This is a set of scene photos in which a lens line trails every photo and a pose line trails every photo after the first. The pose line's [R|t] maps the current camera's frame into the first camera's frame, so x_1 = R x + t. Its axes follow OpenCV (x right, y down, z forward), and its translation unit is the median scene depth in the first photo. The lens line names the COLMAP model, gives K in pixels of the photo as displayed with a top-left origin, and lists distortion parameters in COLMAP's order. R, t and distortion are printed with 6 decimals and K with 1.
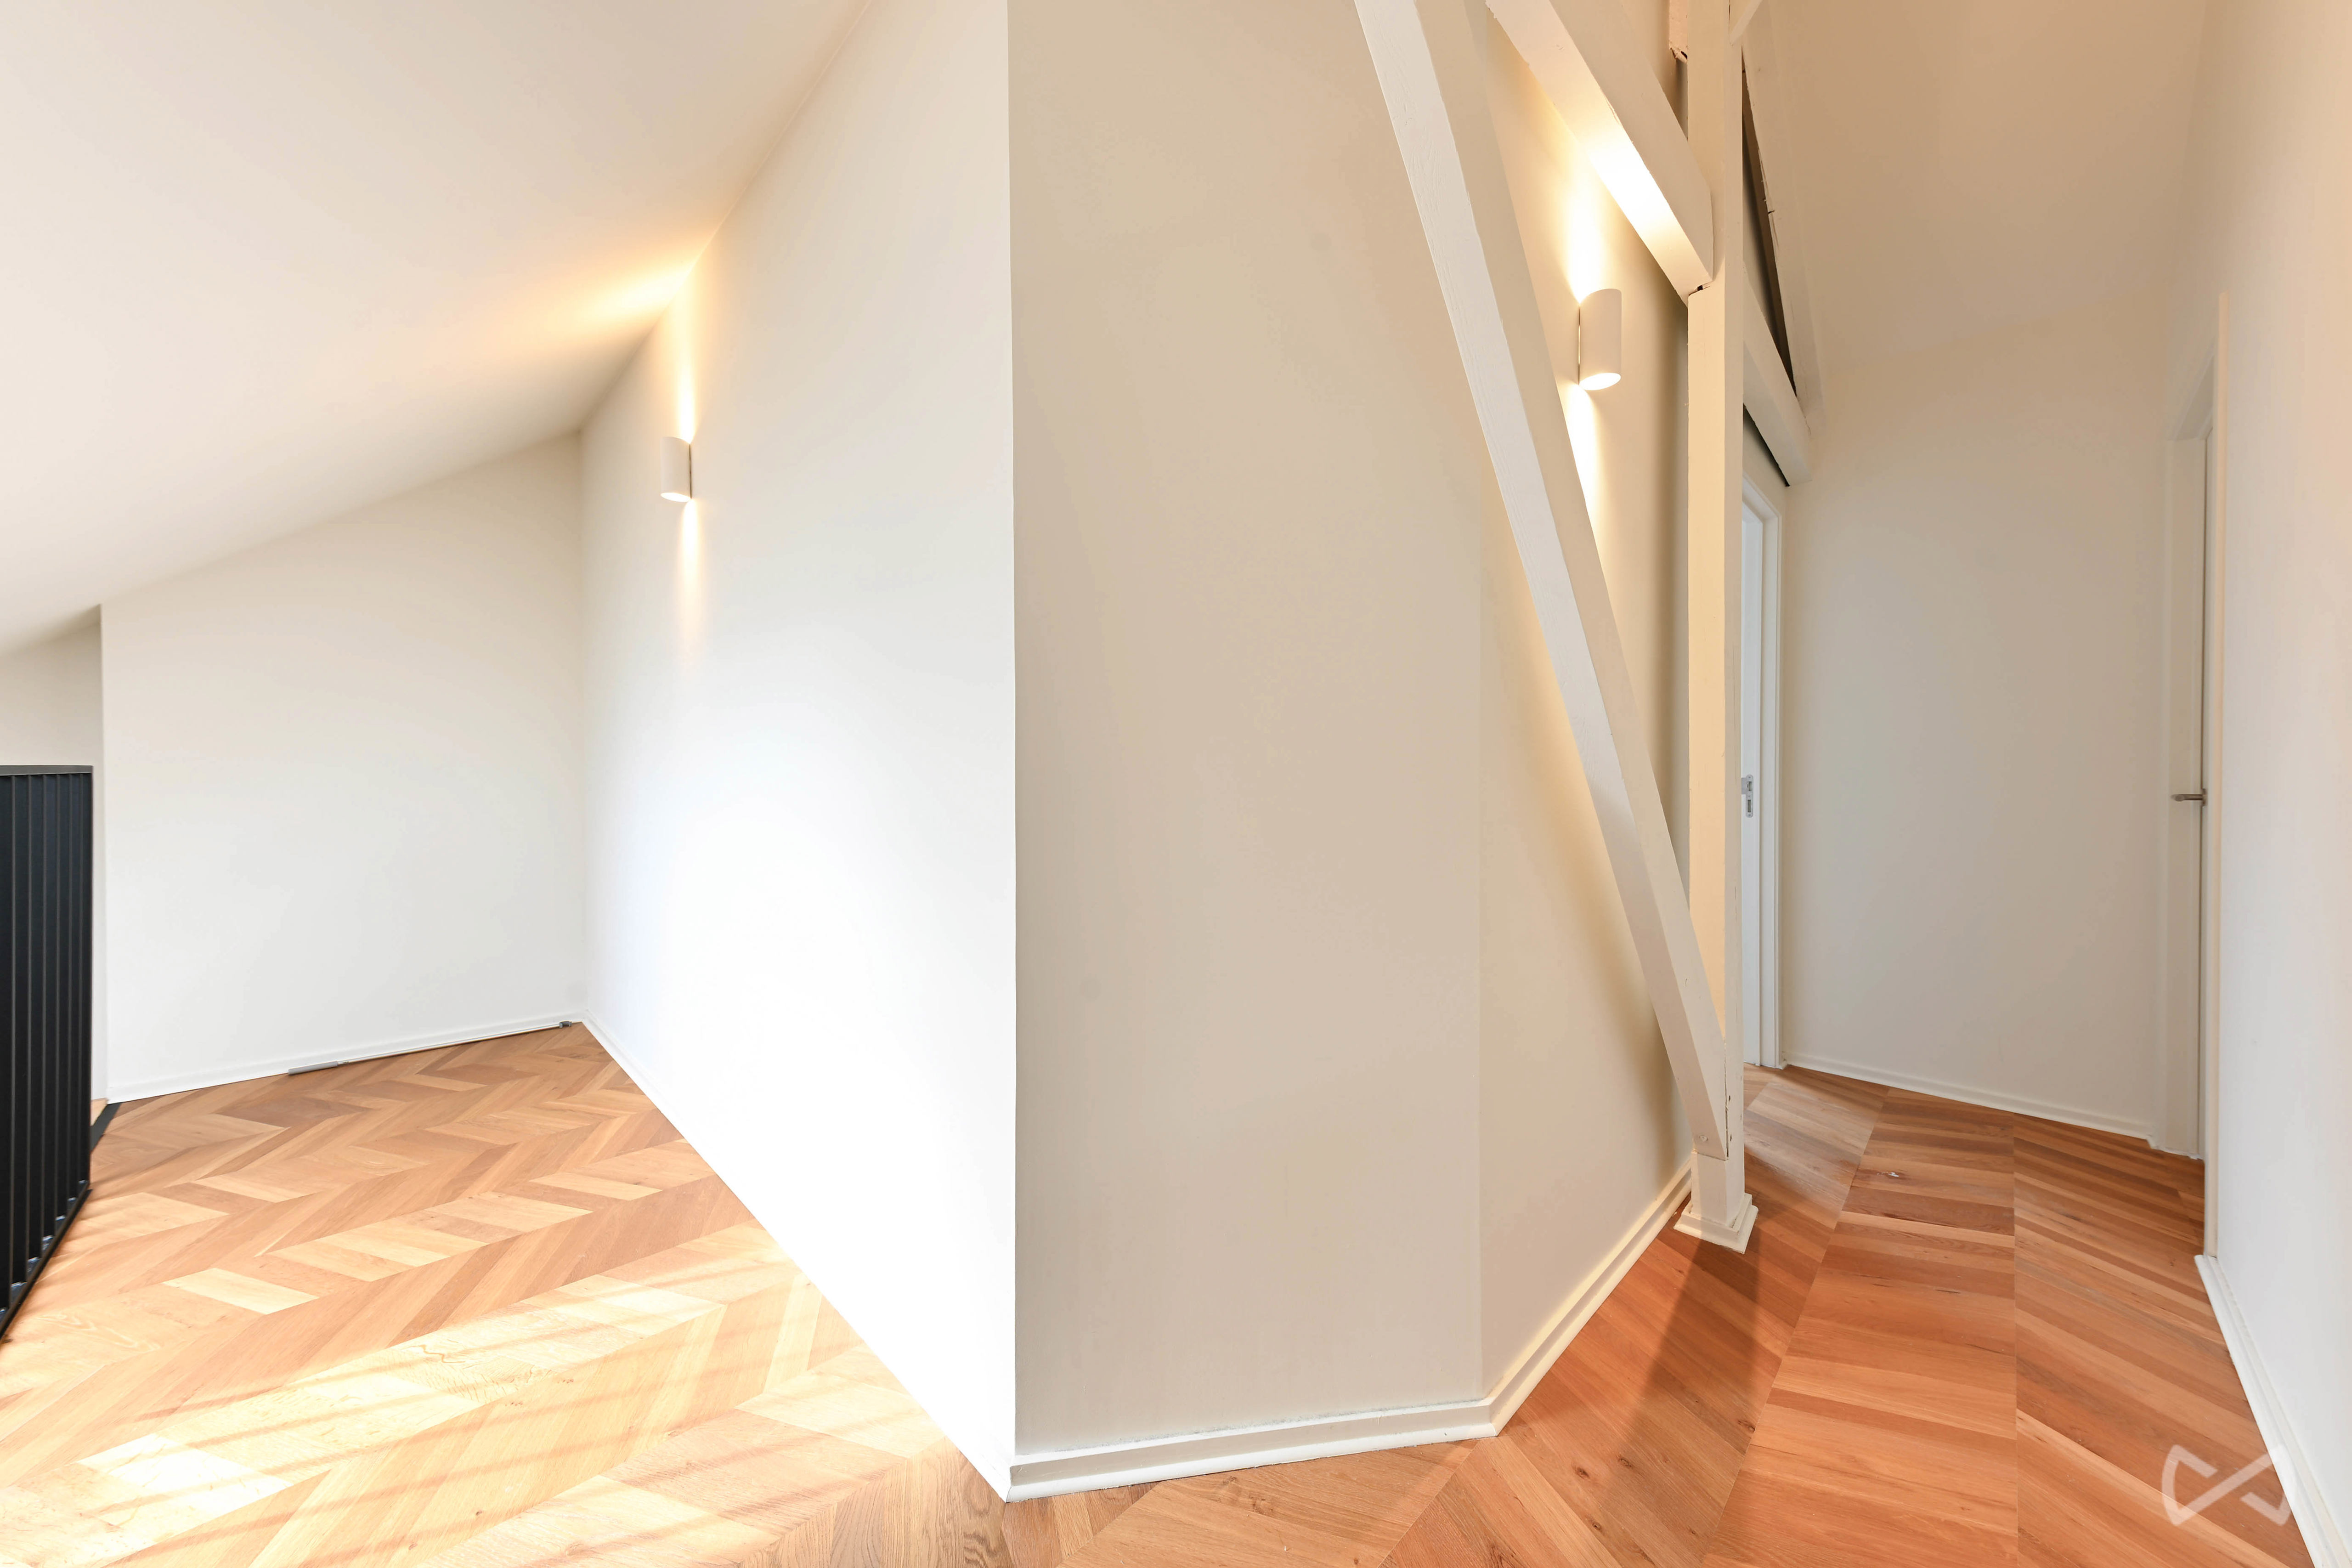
lens RADIAL K [[828.1, 0, 1176.0], [0, 828.1, 784.0], [0, 0, 1]] dist [0.000614, 0.000170]
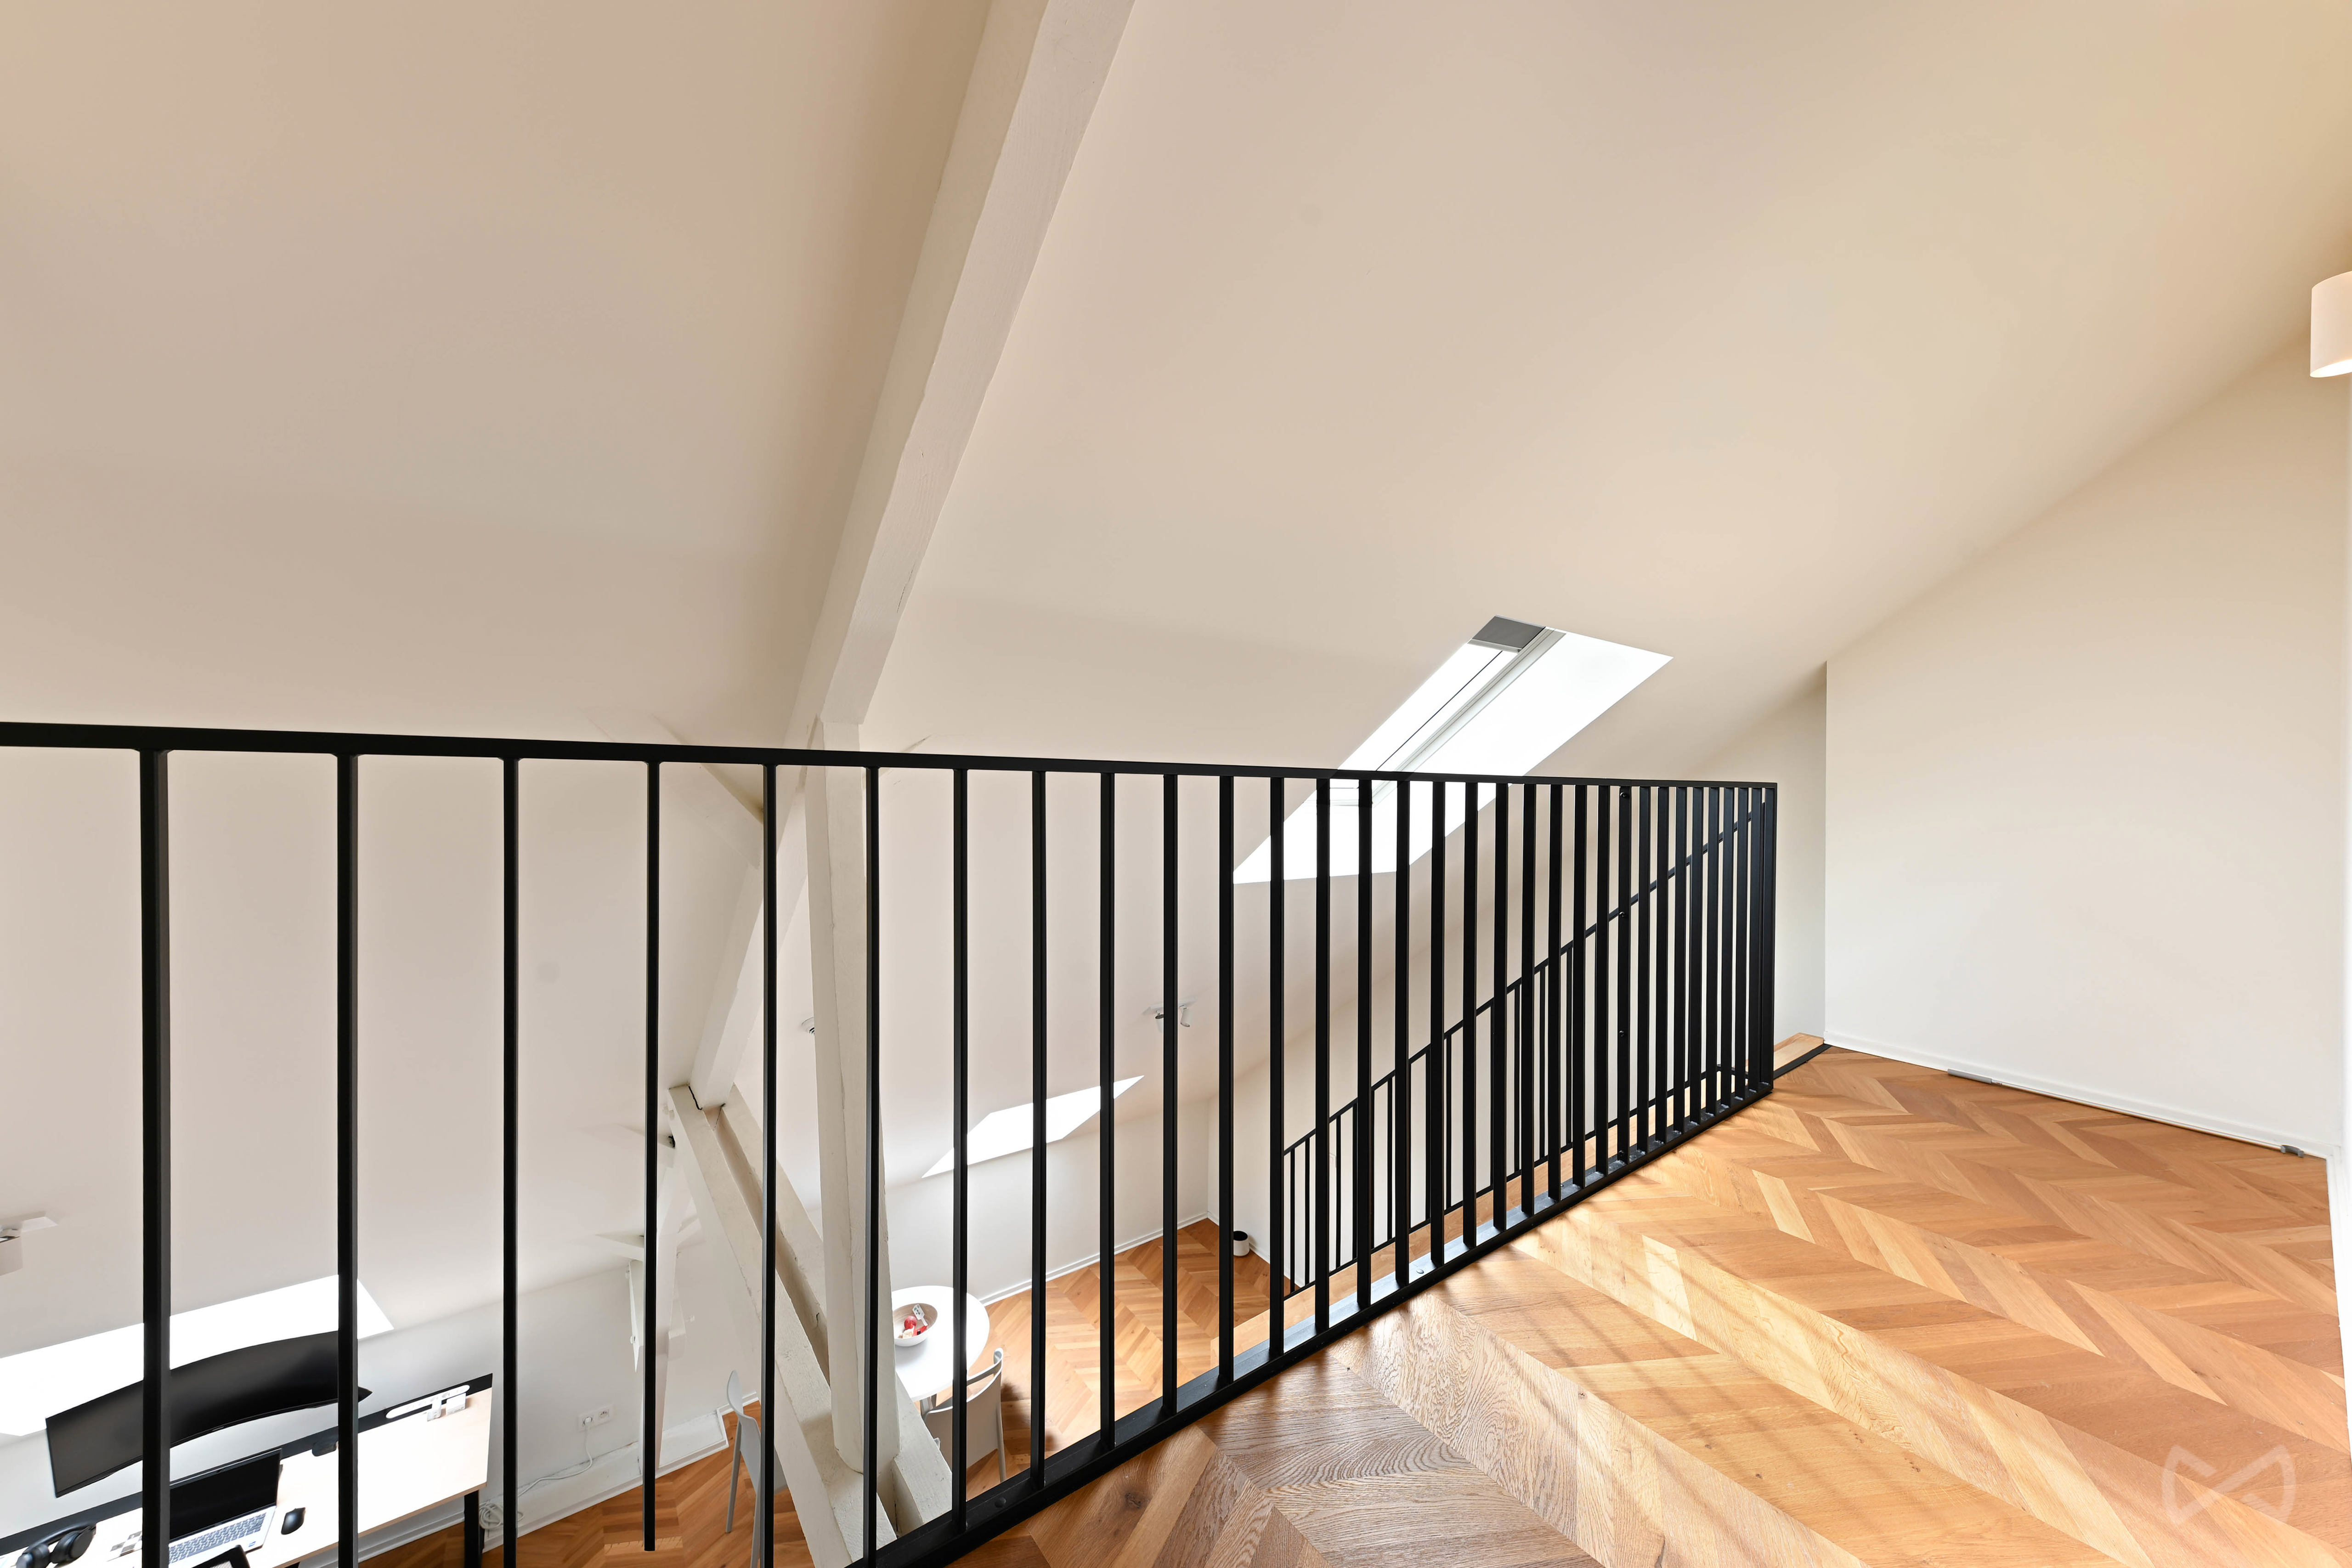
lens RADIAL K [[828.1, 0, 1176.0], [0, 828.1, 784.0], [0, 0, 1]] dist [0.000614, 0.000170]
pose [[-0.148159, 0.009793, -0.988915, 0.194871], [-0.043583, 0.998915, 0.016422, 0.005040], [0.988003, 0.045533, -0.147572, 0.236697]]
